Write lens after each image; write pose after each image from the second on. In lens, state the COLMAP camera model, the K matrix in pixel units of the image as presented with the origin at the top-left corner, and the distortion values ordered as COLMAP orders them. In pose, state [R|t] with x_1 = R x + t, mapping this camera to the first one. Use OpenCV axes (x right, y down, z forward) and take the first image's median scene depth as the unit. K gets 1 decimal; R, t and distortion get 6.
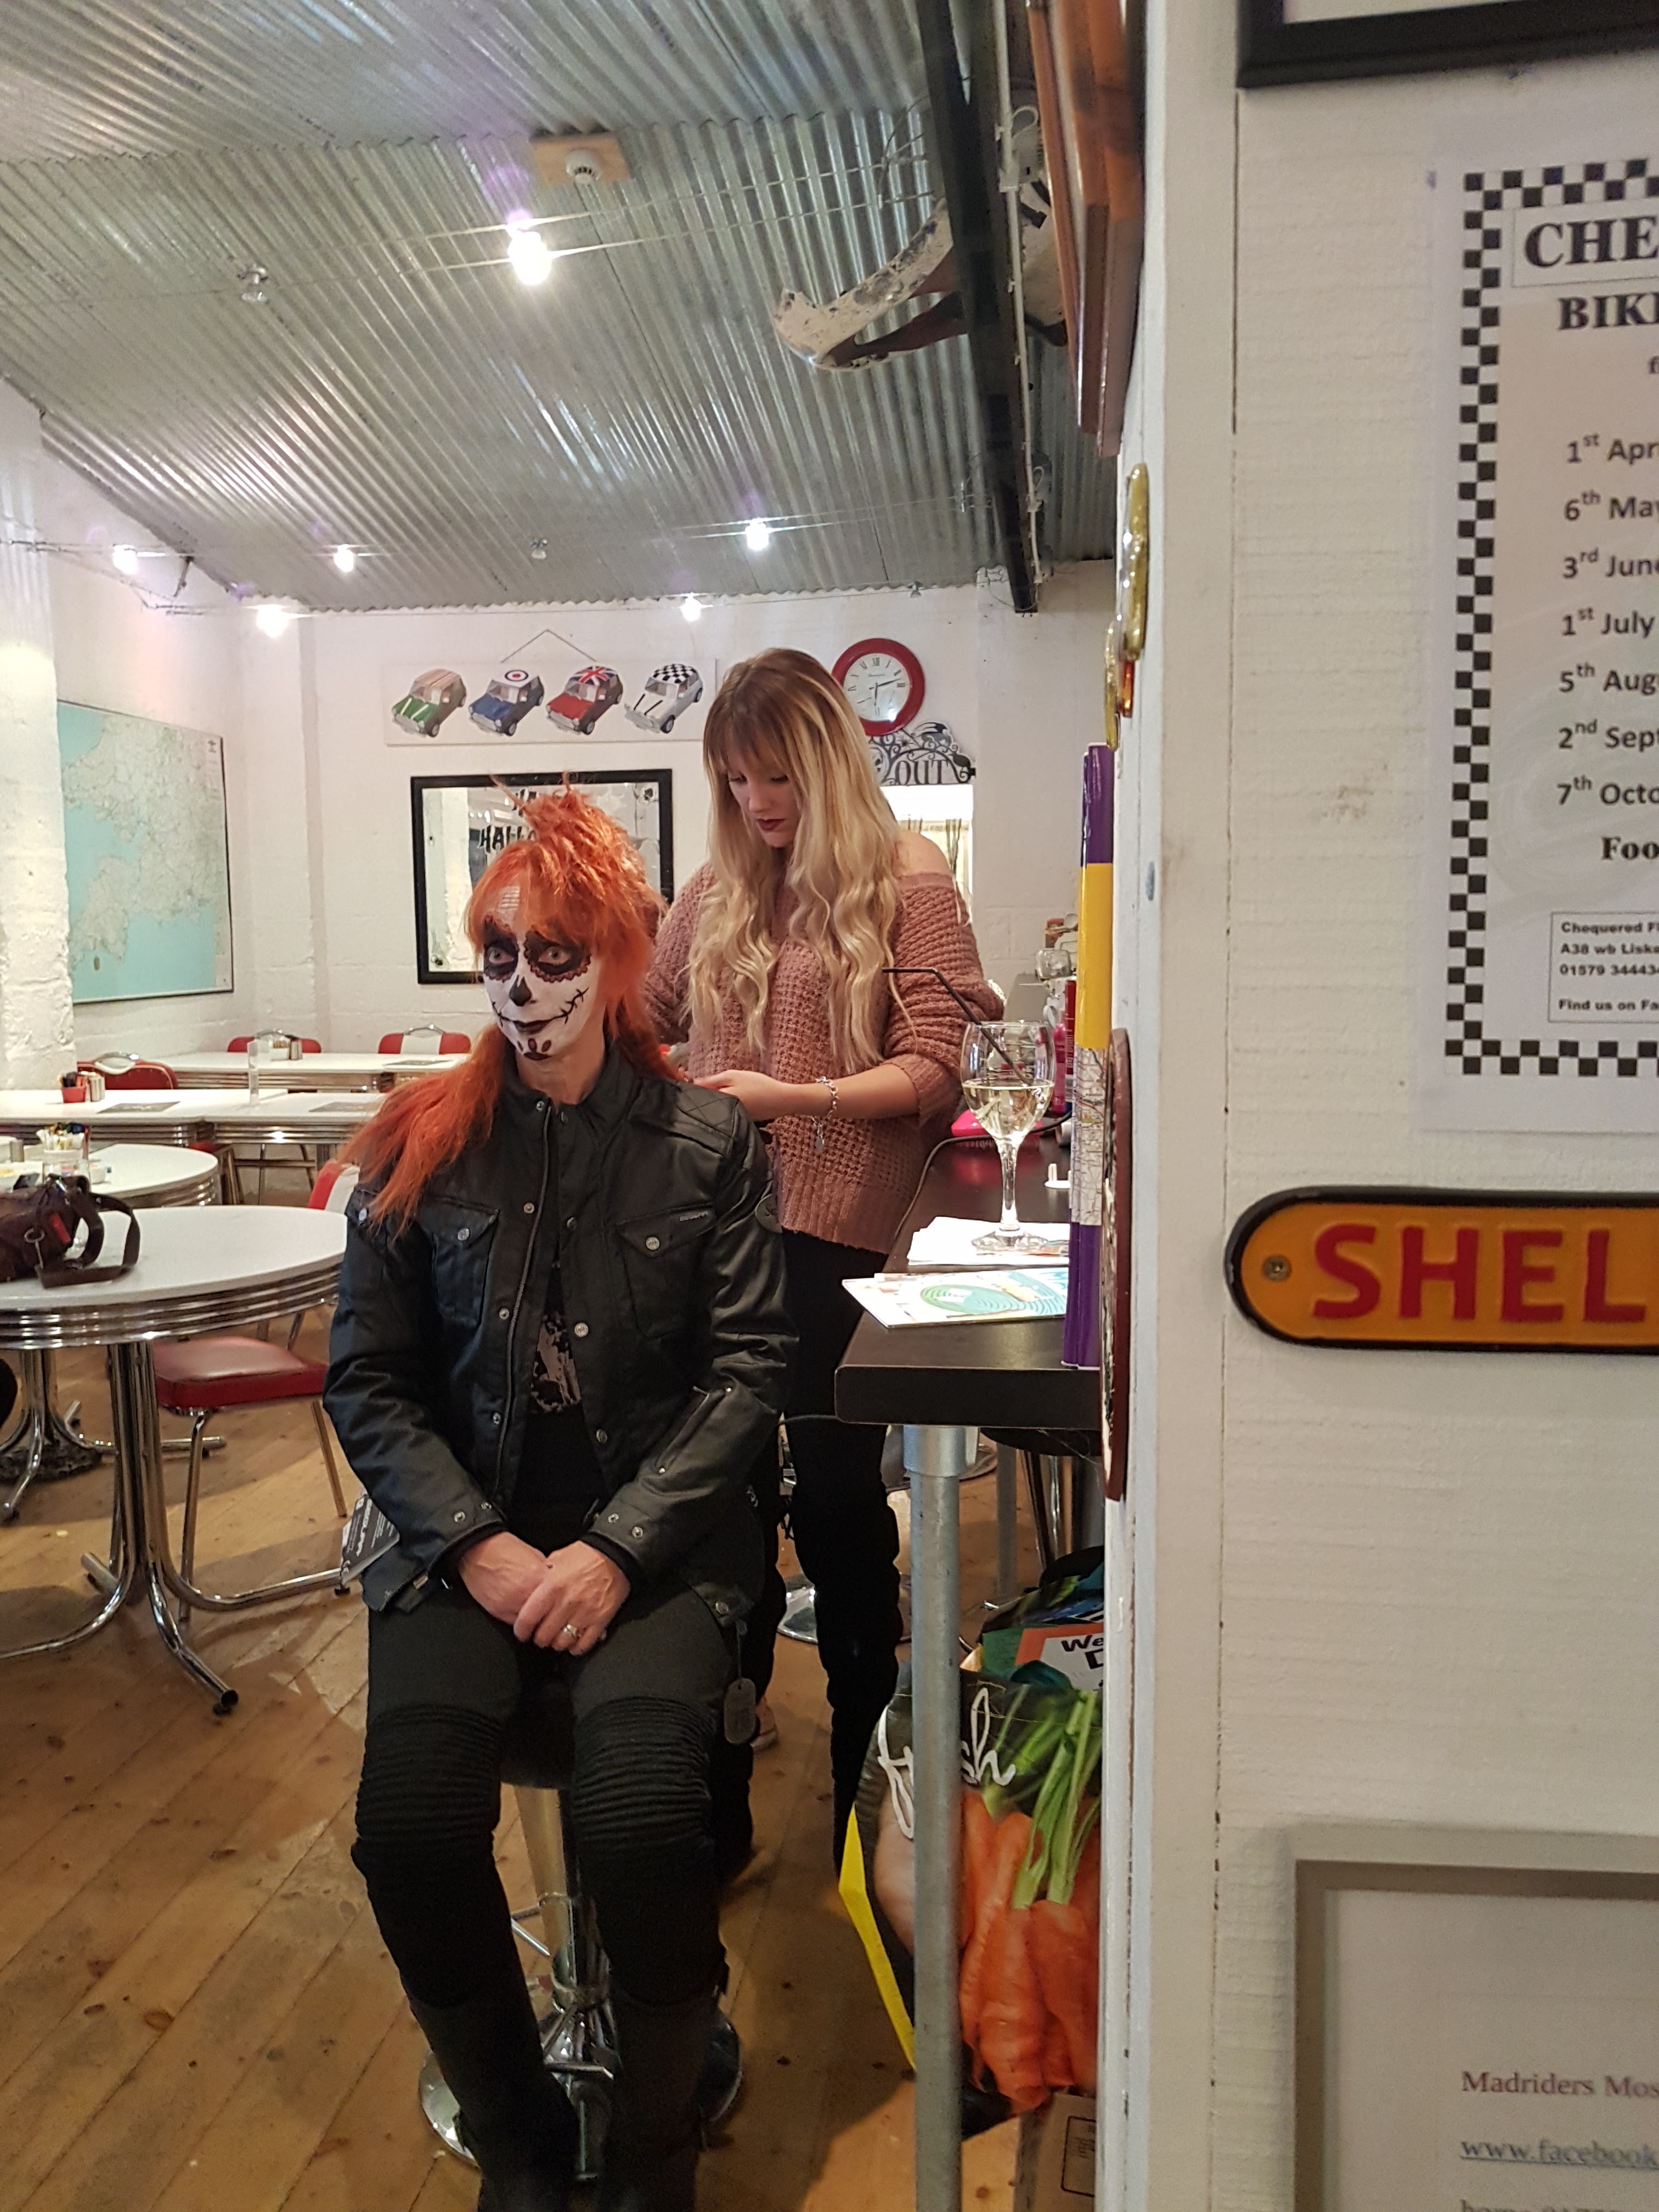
lens RADIAL K [[1737.7, 0, 816.1], [0, 1737.7, 1106.2], [0, 0, 1]] dist [-0.011526, -0.019672]
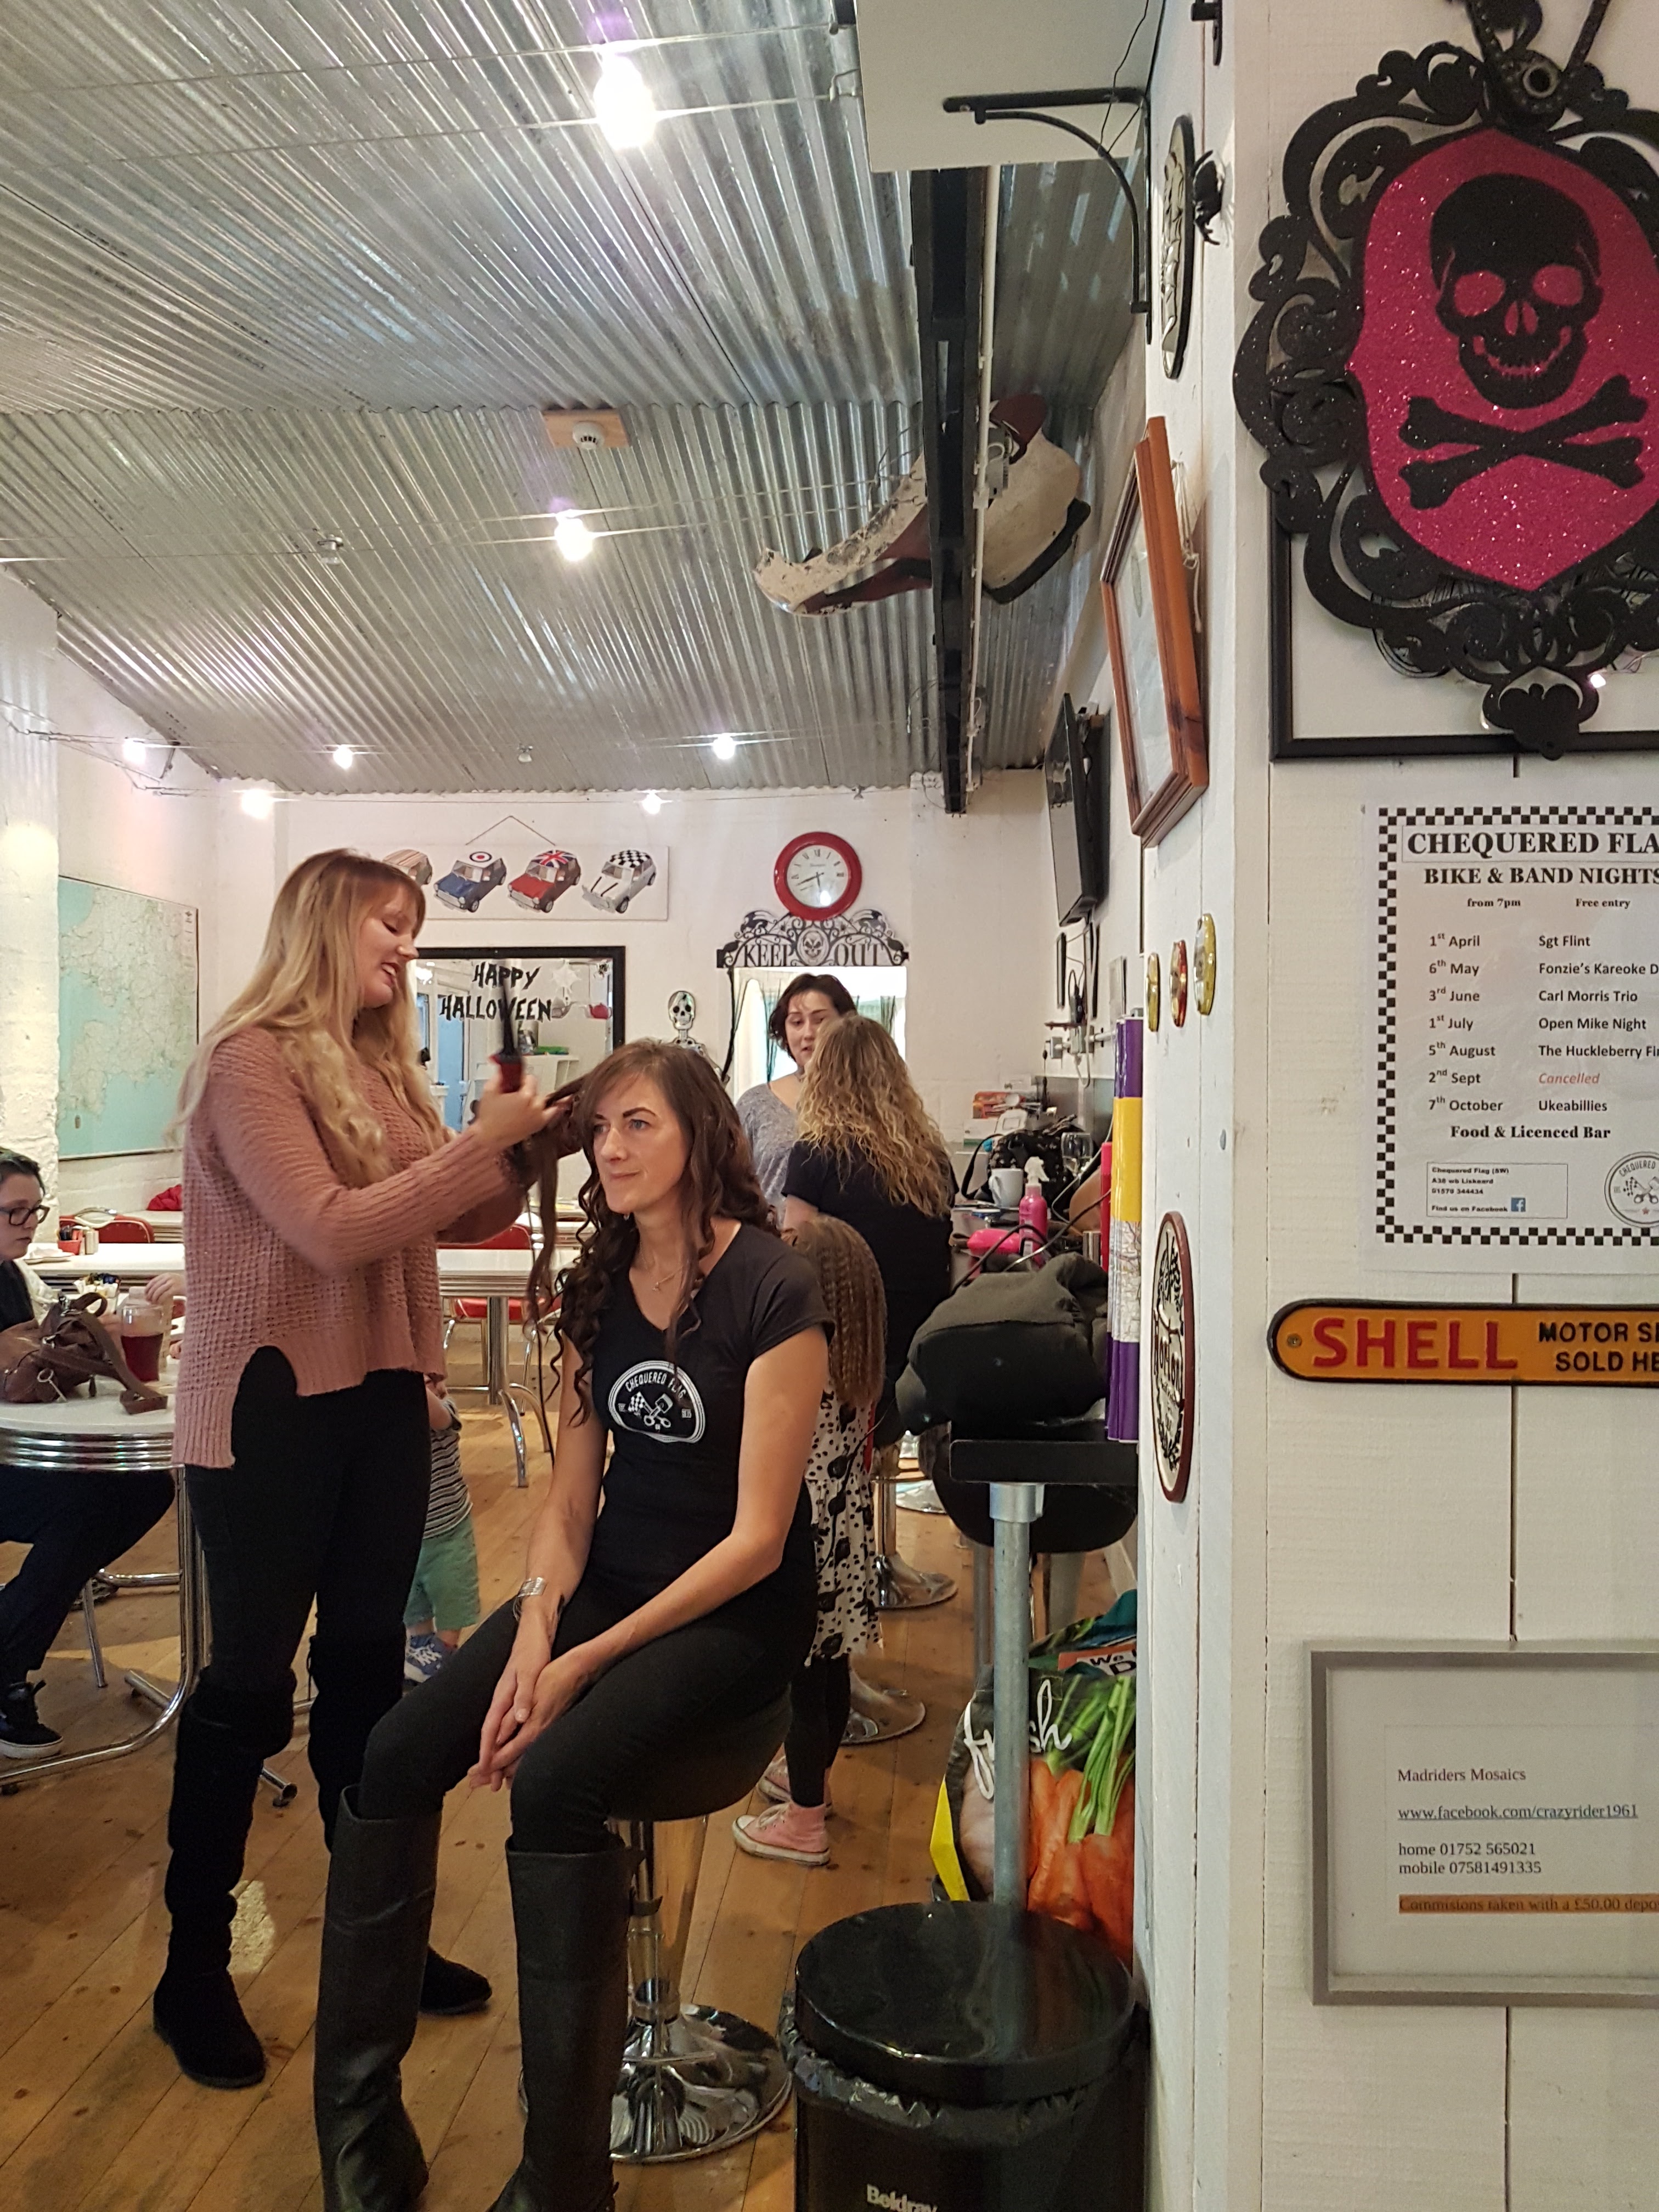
lens RADIAL K [[1722.9, 0, 835.3], [0, 1722.9, 1097.2], [0, 0, 1]] dist [0.079745, -0.294864]
pose [[0.997587, 0.011970, 0.068382, -0.039884], [-0.005360, 0.995363, -0.096038, 0.000982], [-0.069215, 0.095440, 0.993026, -0.095468]]
